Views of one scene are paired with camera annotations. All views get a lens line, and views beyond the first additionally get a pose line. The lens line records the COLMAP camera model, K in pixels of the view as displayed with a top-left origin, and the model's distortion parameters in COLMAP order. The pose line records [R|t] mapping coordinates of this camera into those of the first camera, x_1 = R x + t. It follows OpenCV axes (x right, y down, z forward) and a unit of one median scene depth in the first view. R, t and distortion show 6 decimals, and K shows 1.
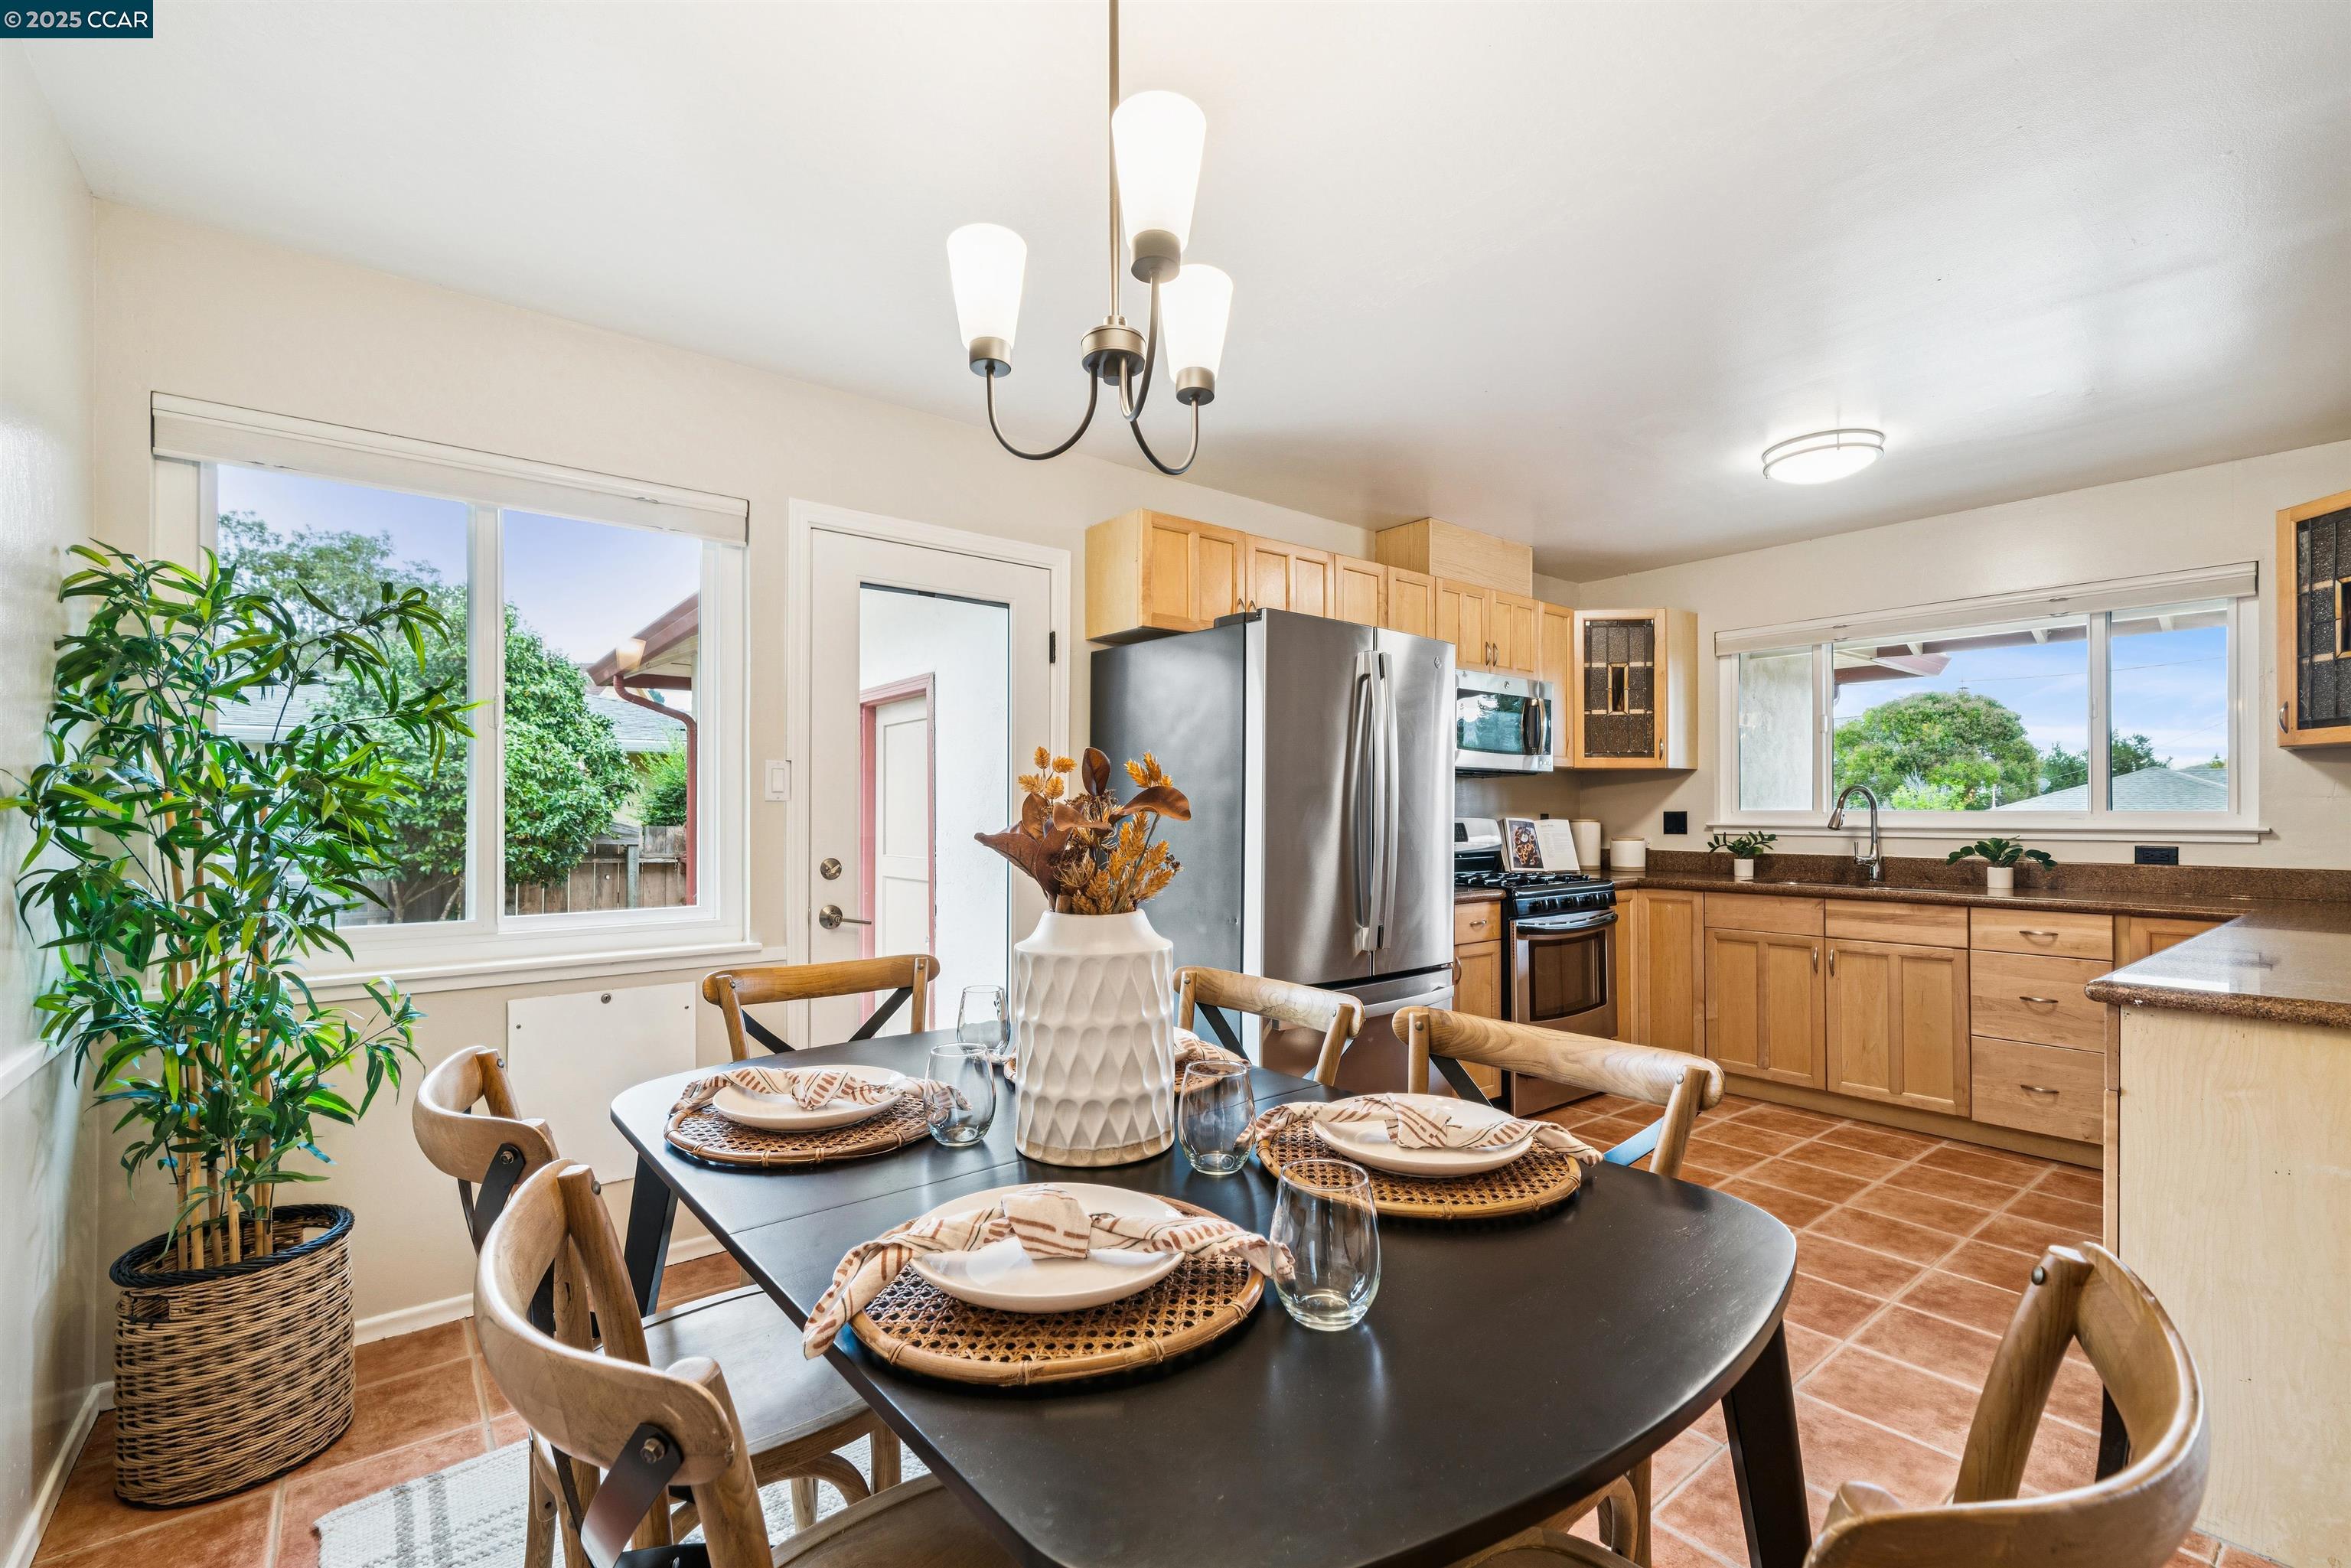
lens RADIAL K [[1060.9, 0, 1133.1], [0, 1060.9, 809.6], [0, 0, 1]] dist [0.002336, 0.000228]
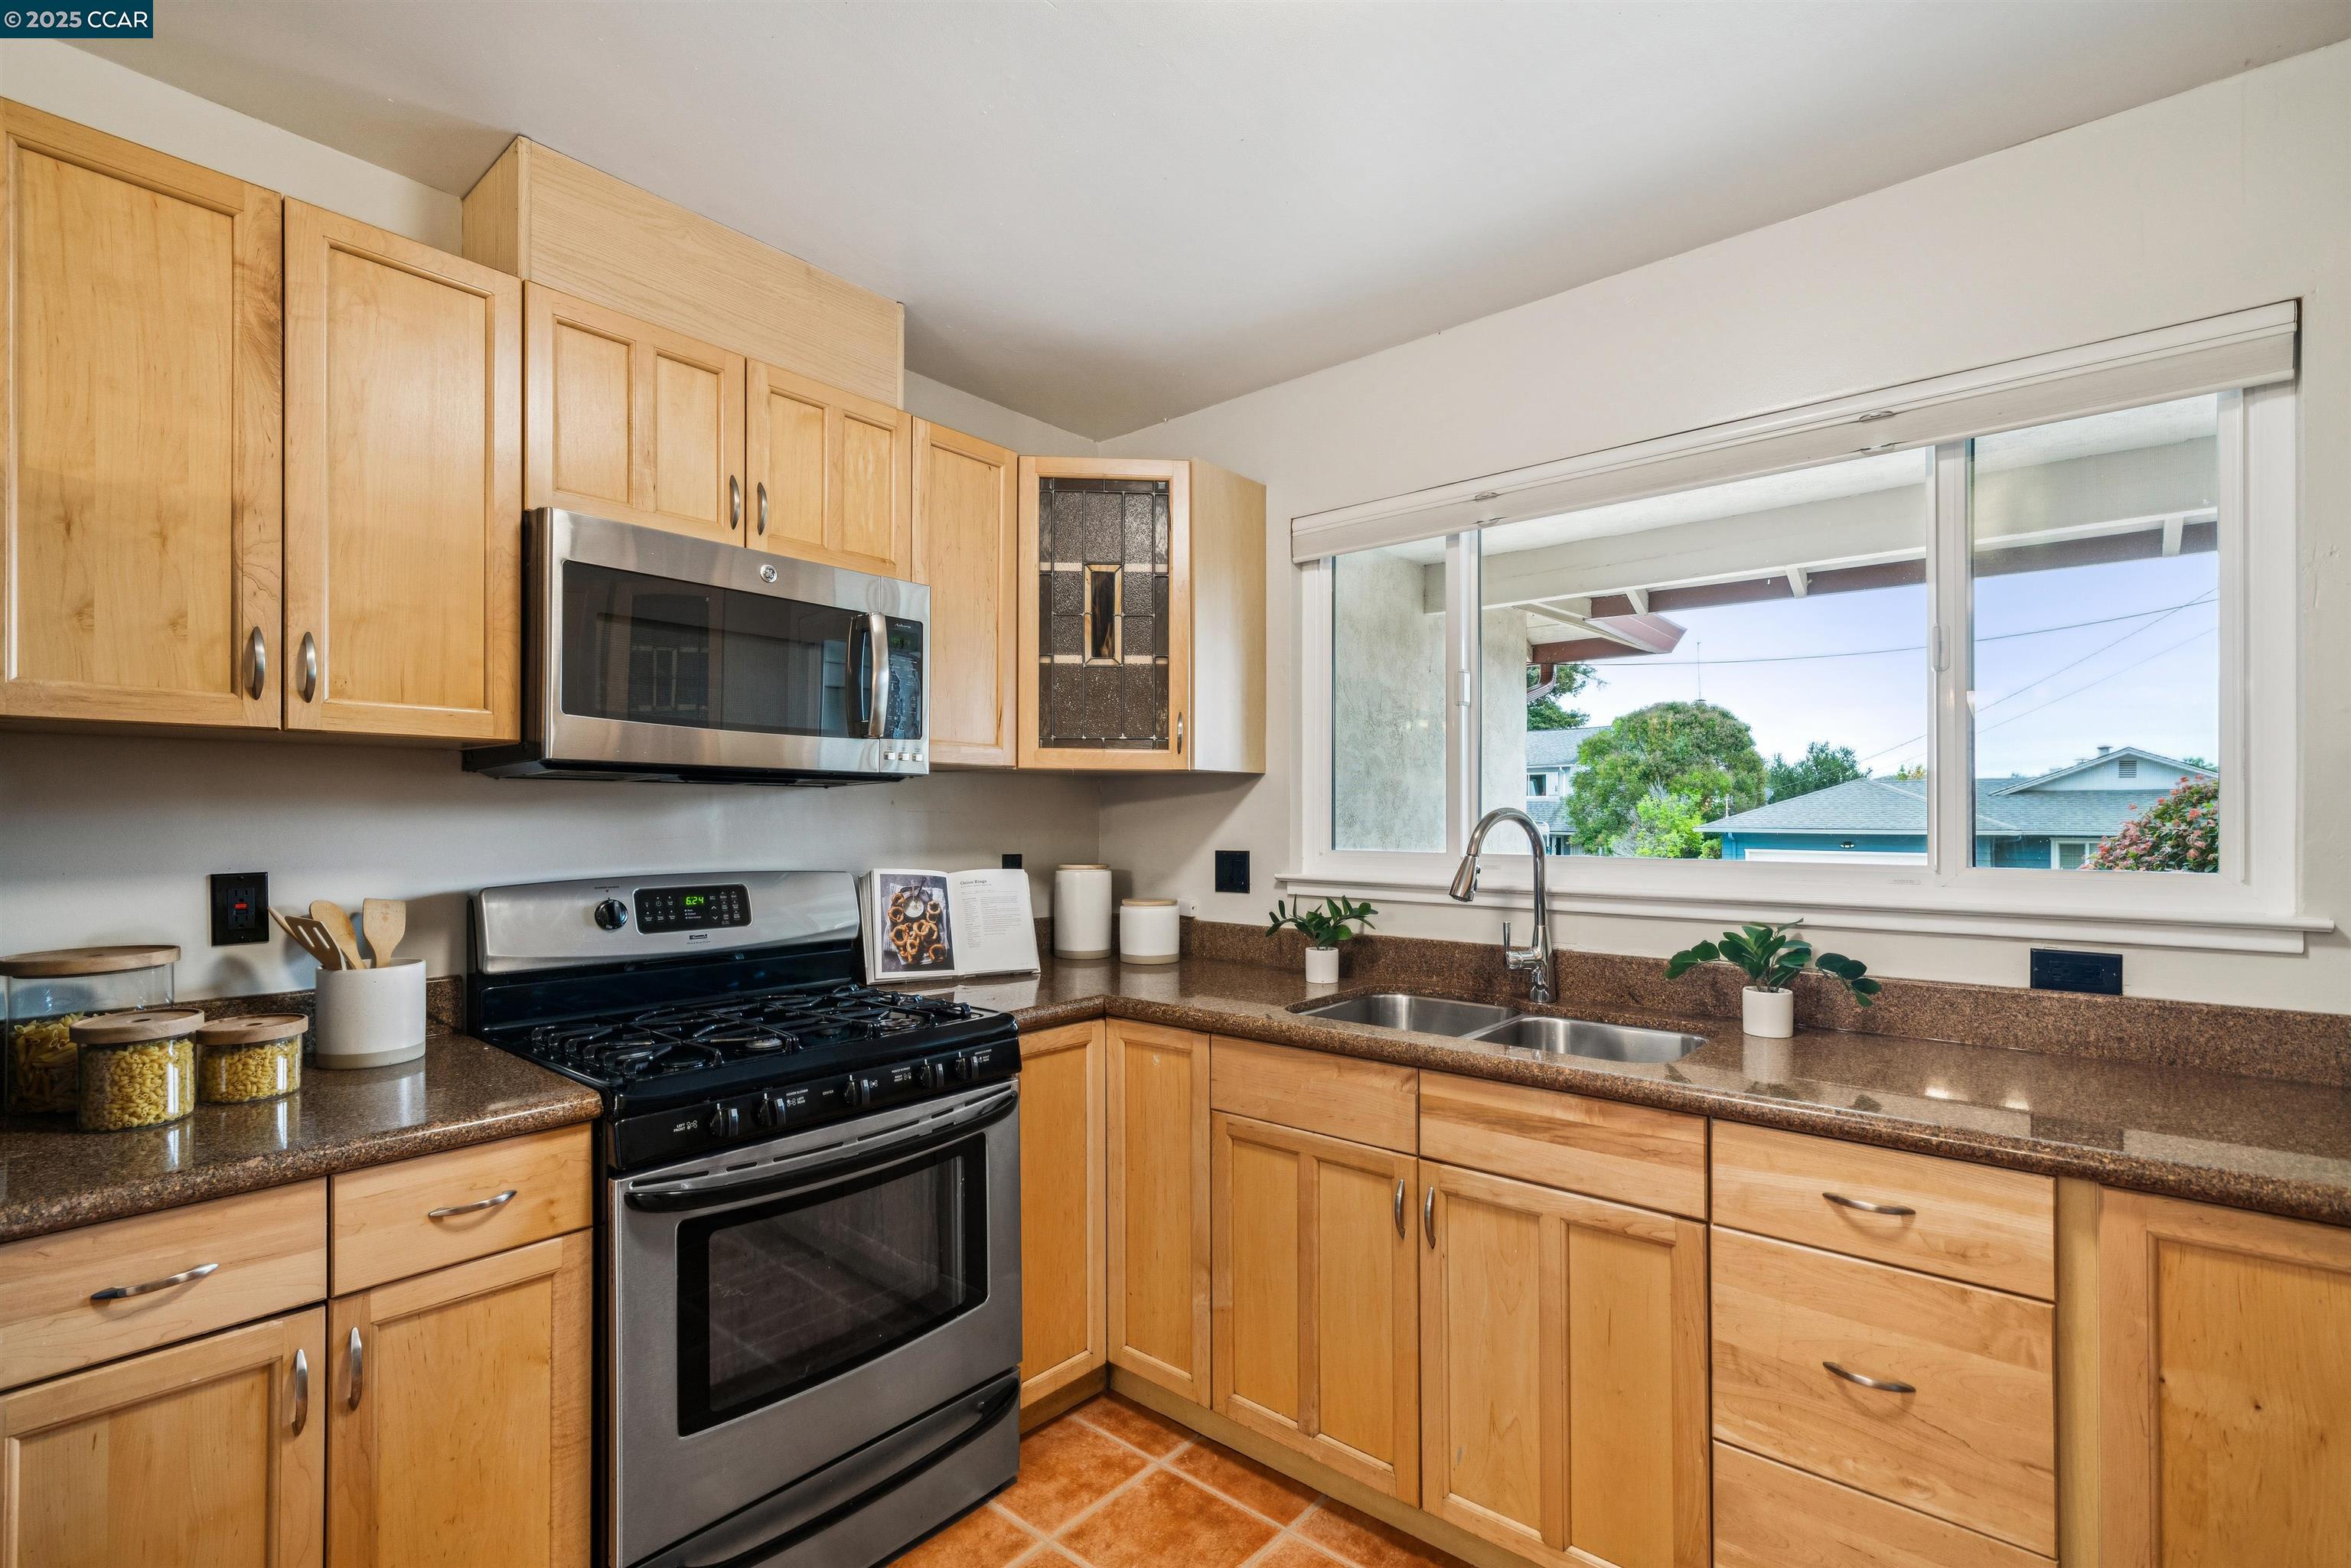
lens RADIAL K [[1060.9, 0, 1163.5], [0, 1060.9, 812.9], [0, 0, 1]] dist [0.002336, 0.000228]
pose [[0.981058, 0.001373, 0.193712, 0.428103], [-0.001225, 0.999999, -0.000886, -0.019720], [-0.193713, 0.000631, 0.981058, 0.545866]]
